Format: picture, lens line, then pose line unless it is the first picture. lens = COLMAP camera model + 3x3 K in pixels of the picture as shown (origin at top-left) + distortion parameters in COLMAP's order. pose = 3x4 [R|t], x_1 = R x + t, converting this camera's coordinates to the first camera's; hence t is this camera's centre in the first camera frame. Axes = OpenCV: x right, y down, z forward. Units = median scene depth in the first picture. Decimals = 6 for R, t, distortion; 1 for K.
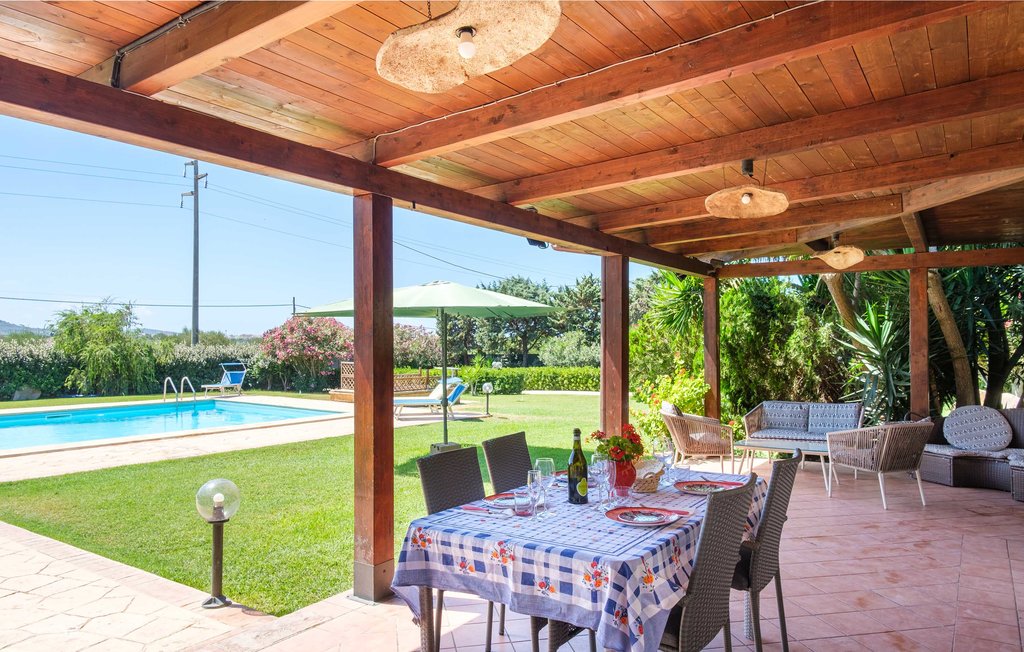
lens RADIAL K [[699.7, 0, 503.9], [0, 699.7, 327.8], [0, 0, 1]] dist [0.019492, -0.015900]
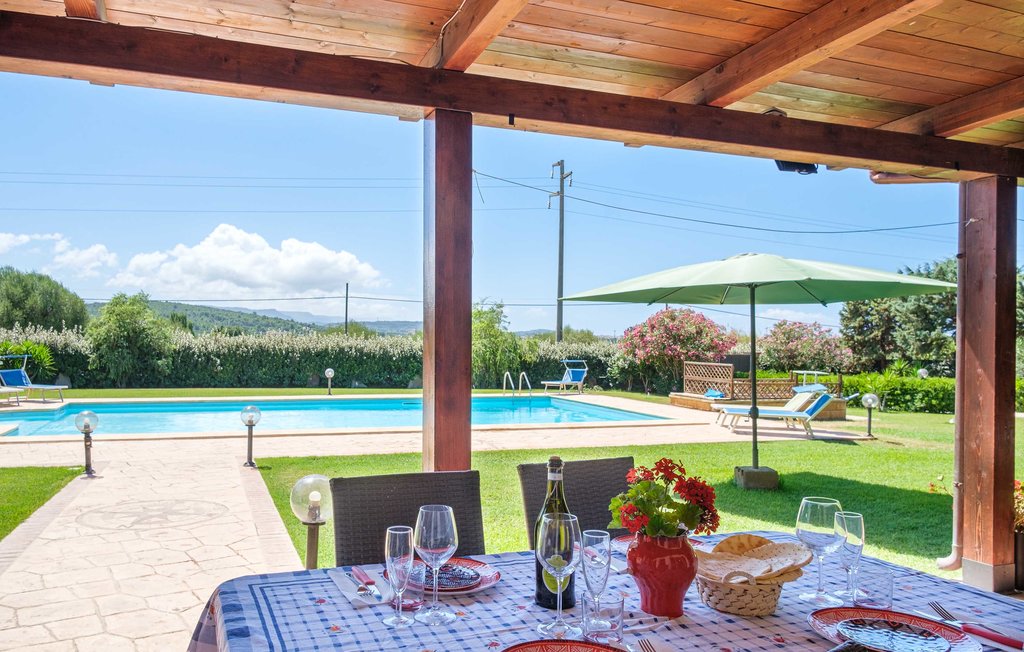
lens RADIAL K [[699.7, 0, 487.4], [0, 699.7, 335.5], [0, 0, 1]] dist [0.019492, -0.015900]
pose [[0.794797, -0.001275, -0.606873, 0.109309], [0.001967, 0.999998, 0.000475, 0.016182], [0.606872, -0.001571, 0.794798, 0.165838]]
